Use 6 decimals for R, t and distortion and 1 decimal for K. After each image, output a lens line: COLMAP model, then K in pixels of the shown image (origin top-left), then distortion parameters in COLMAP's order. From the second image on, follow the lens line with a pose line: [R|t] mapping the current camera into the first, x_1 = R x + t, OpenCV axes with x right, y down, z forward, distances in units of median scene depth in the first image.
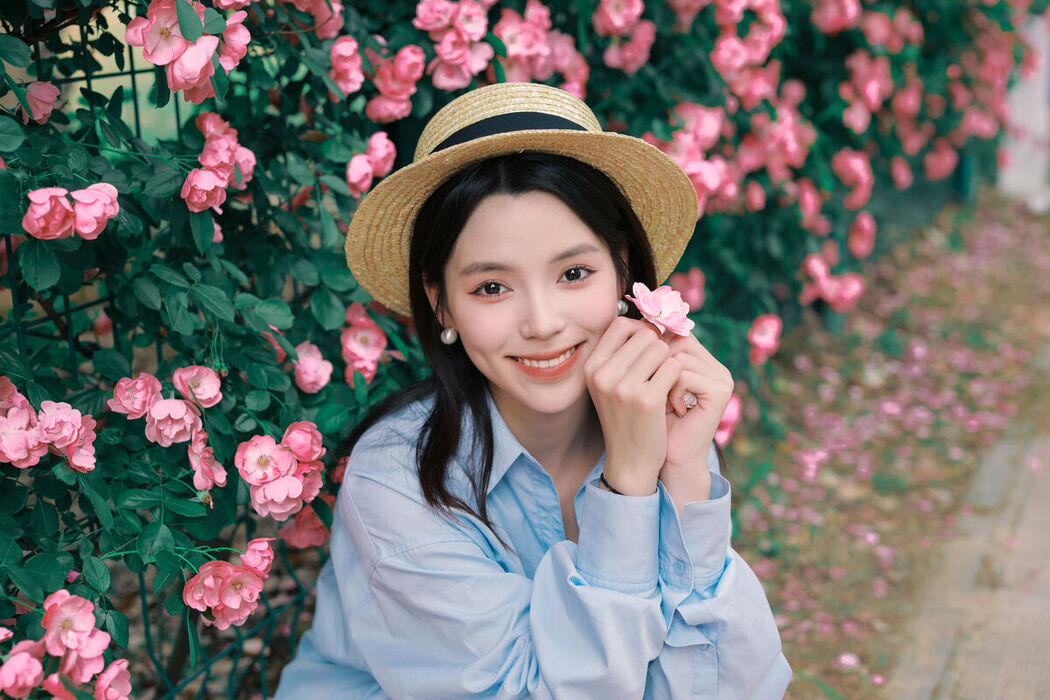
lens RADIAL K [[1497.7, 0, 525.0], [0, 1497.7, 350.0], [0, 0, 1]] dist [-0.006931, 0.033545]
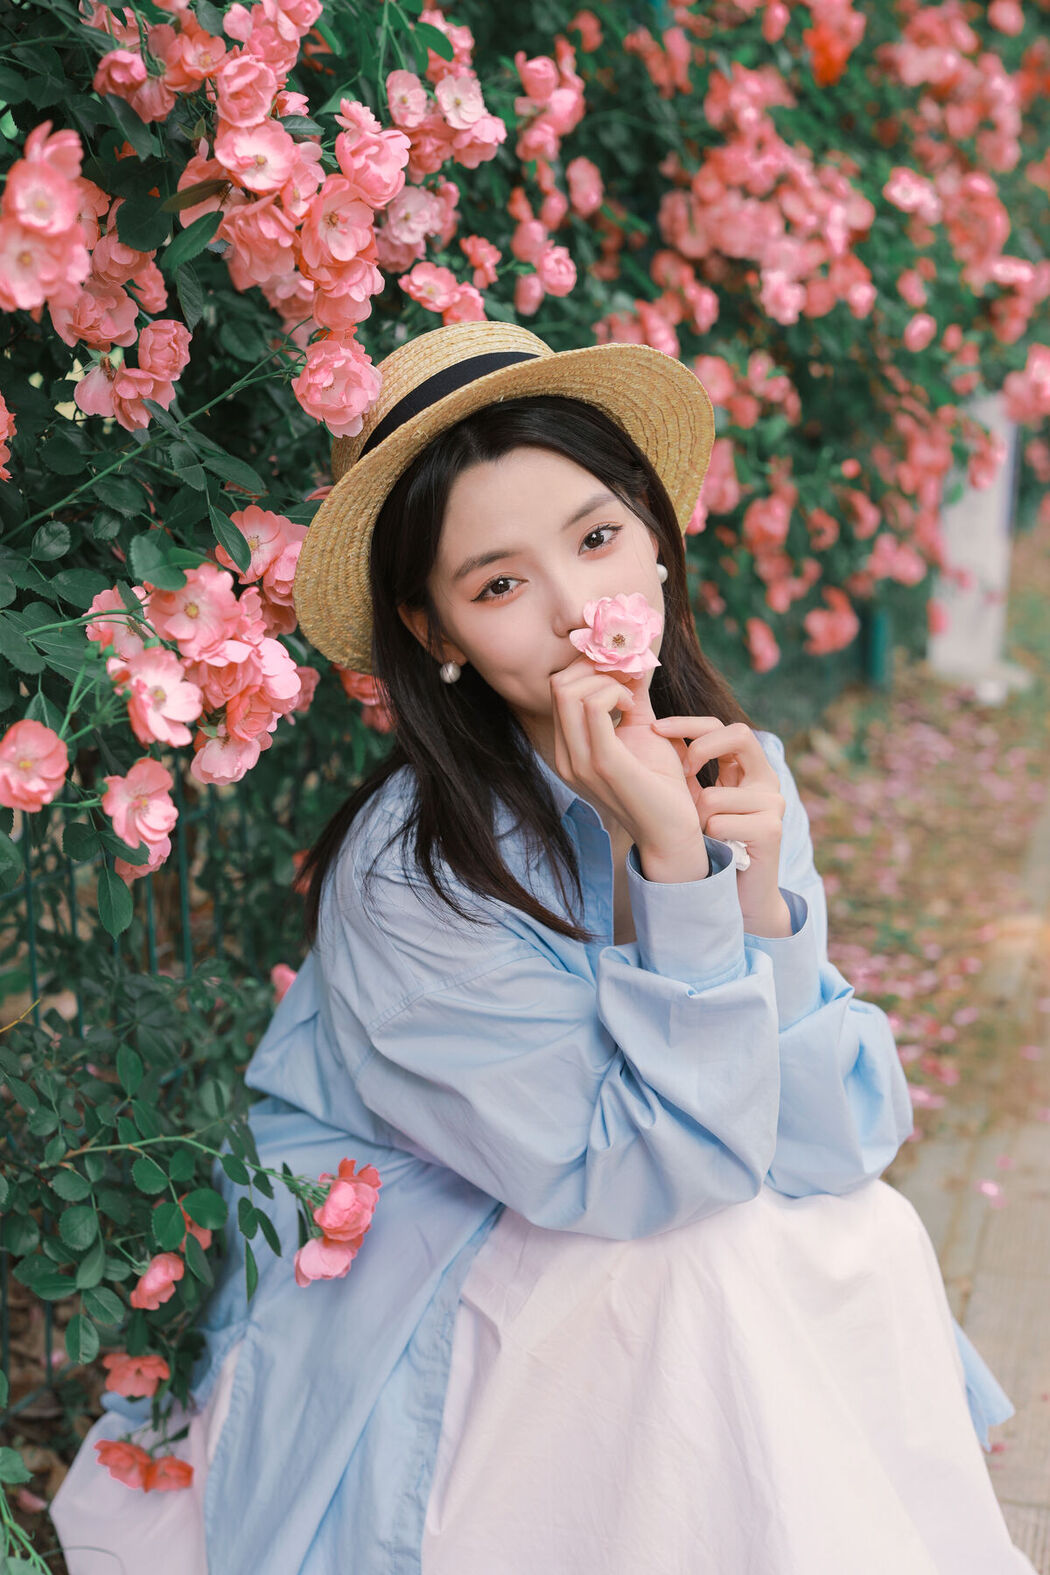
lens RADIAL K [[2231.4, 0, 525.0], [0, 2231.4, 787.5], [0, 0, 1]] dist [-0.011158, 0.048842]
pose [[0.991597, 0.020961, 0.127654, 0.133951], [-0.015963, 0.999070, -0.040052, -0.070577], [-0.128375, 0.037678, 0.991010, 0.427319]]
